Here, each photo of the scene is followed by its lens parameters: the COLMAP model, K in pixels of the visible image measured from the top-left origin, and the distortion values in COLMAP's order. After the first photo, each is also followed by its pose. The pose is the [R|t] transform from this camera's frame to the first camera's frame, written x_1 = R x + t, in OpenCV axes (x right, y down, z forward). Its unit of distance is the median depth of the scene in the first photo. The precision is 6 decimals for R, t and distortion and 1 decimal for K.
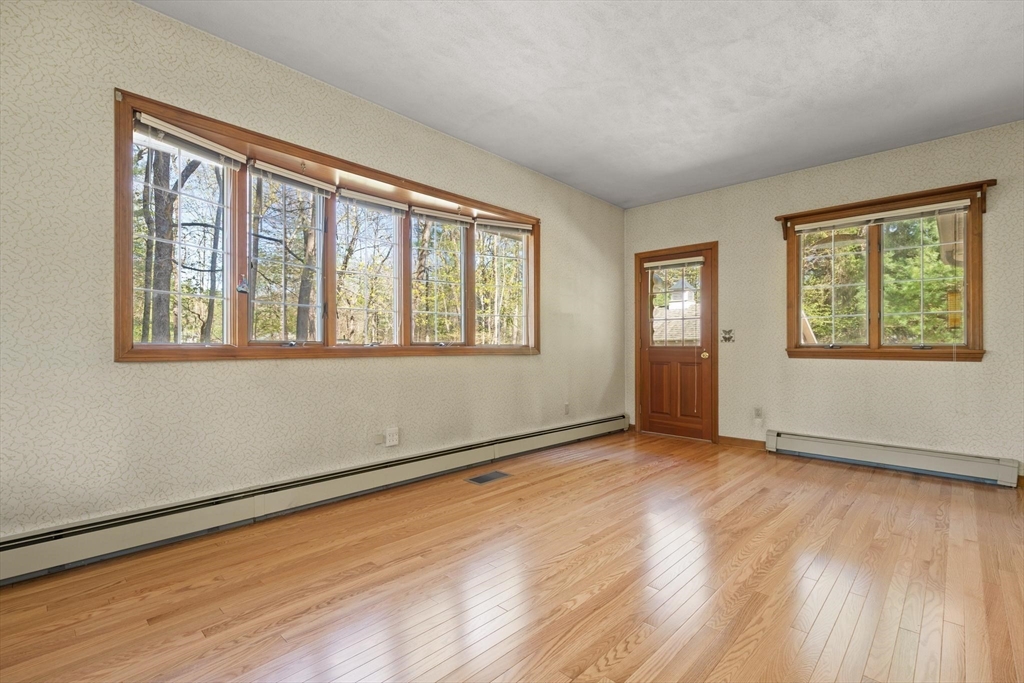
lens RADIAL K [[468.7, 0, 512.5], [0, 468.7, 344.8], [0, 0, 1]] dist [-0.002595, 0.001113]
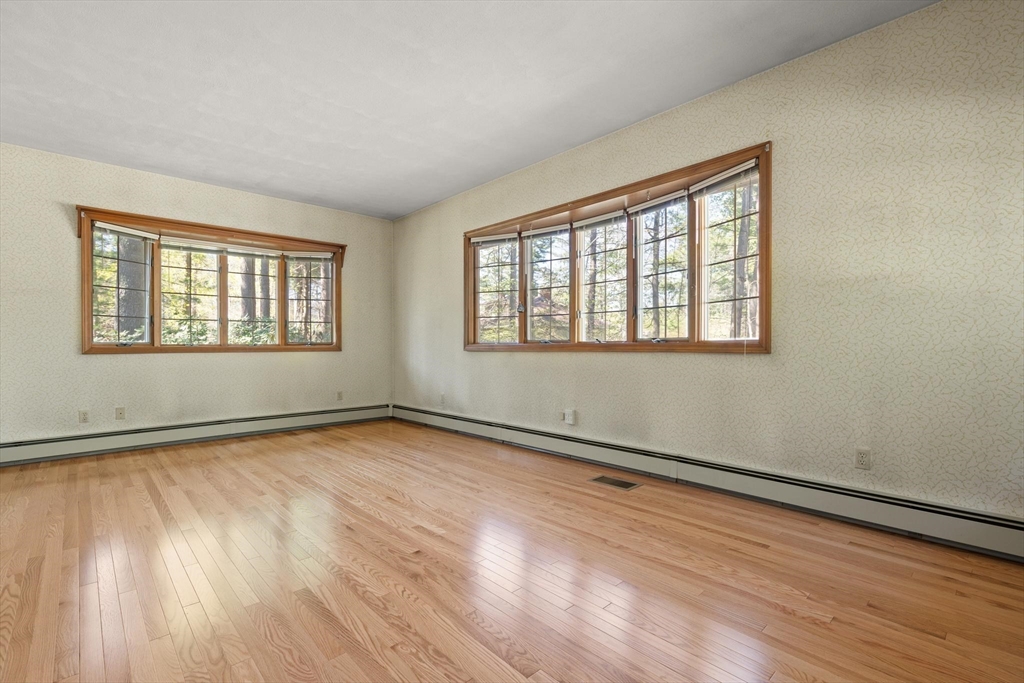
lens RADIAL K [[468.7, 0, 514.9], [0, 468.7, 344.8], [0, 0, 1]] dist [-0.002595, 0.001113]
pose [[-0.067917, 0.000135, -0.997691, 0.959653], [0.010298, 0.999947, -0.000565, 0.007694], [0.997638, -0.010312, -0.067915, 0.930027]]
